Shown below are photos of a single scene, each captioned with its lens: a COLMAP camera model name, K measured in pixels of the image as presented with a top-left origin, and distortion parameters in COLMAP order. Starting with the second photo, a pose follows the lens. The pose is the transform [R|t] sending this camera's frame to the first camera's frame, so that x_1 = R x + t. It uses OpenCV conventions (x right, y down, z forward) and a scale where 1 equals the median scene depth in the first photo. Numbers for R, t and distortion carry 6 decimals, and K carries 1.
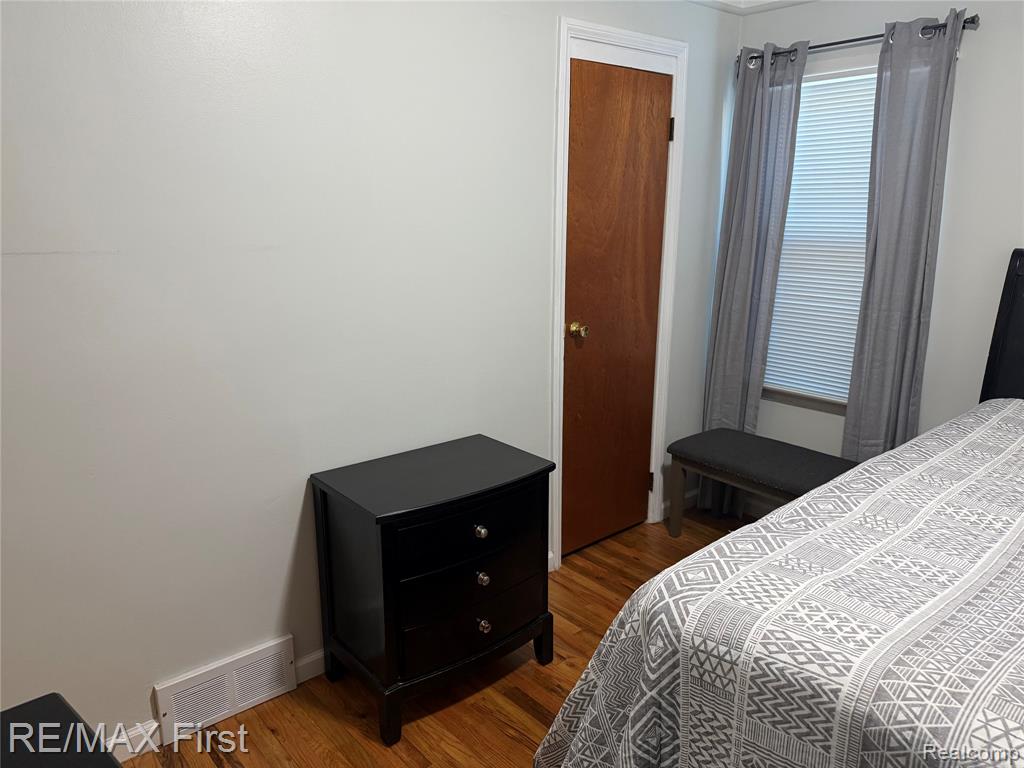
lens RADIAL K [[709.4, 0, 505.4], [0, 709.4, 390.6], [0, 0, 1]] dist [0.077195, -0.130311]
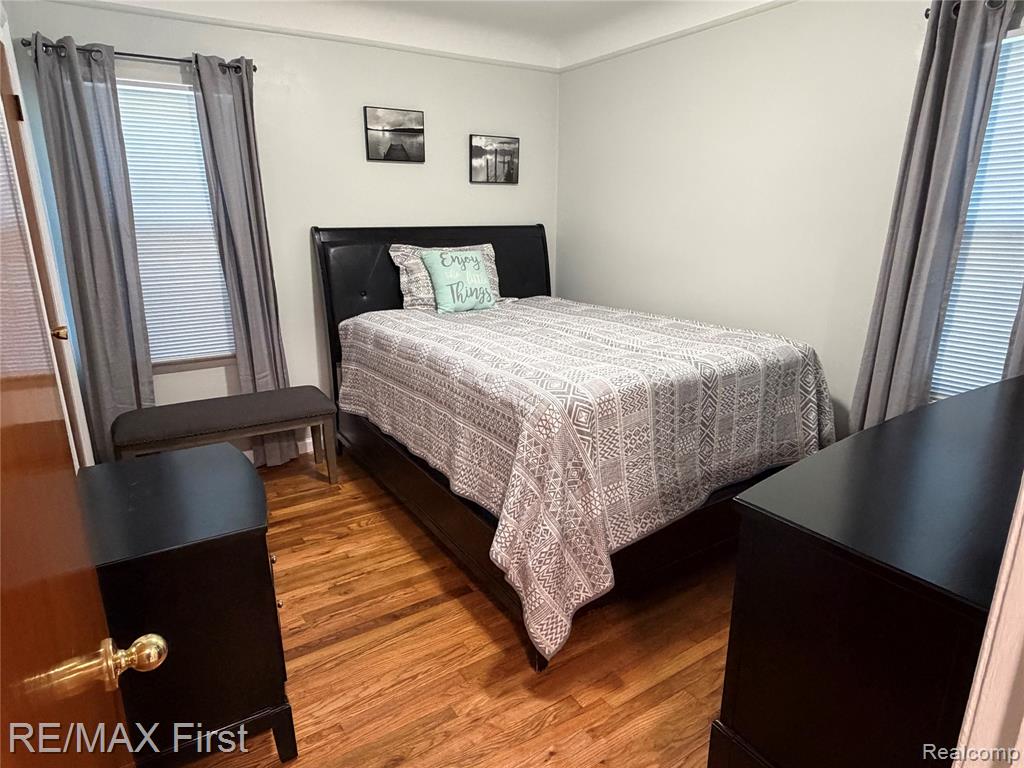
lens RADIAL K [[590.0, 0, 512.0], [0, 590.0, 384.0], [0, 0, 1]] dist [0.004872, -0.000034]
pose [[0.149201, -0.264161, 0.952868, -0.480252], [0.246516, 0.943164, 0.222871, -0.044974], [-0.957585, 0.201645, 0.205841, 0.314160]]
